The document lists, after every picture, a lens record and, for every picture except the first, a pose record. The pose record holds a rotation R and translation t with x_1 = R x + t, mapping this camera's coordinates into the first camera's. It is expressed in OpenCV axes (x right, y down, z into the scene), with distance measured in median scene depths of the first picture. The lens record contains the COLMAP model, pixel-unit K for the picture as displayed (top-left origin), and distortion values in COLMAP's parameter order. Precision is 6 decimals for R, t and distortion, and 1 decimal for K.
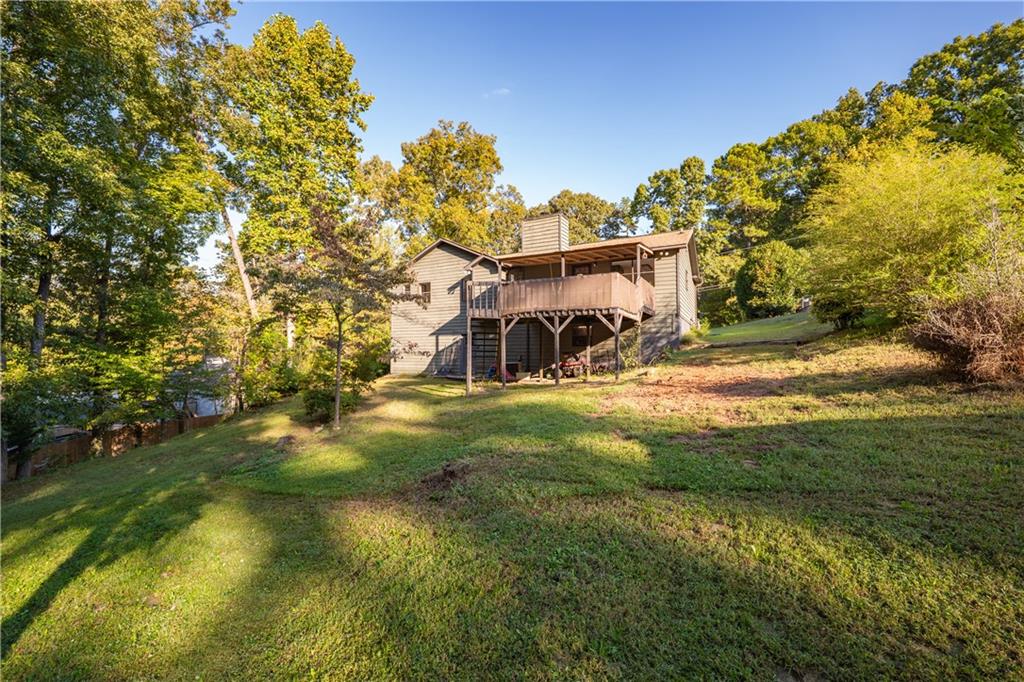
lens RADIAL K [[433.9, 0, 512.0], [0, 433.9, 341.0], [0, 0, 1]] dist [-0.012509, 0.000061]
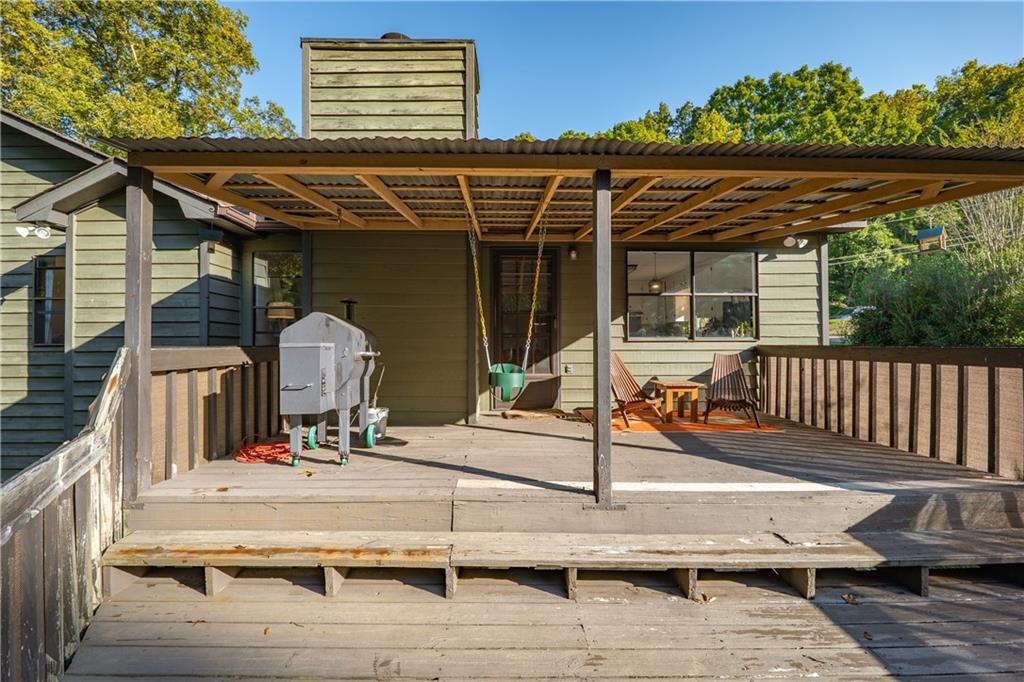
lens RADIAL K [[433.9, 0, 512.0], [0, 433.9, 341.0], [0, 0, 1]] dist [-0.012509, 0.000061]
pose [[0.878966, 0.005718, 0.476850, 0.009173], [-0.015185, 0.999757, 0.016003, -0.102527], [-0.476642, -0.021307, 0.878839, 0.646151]]
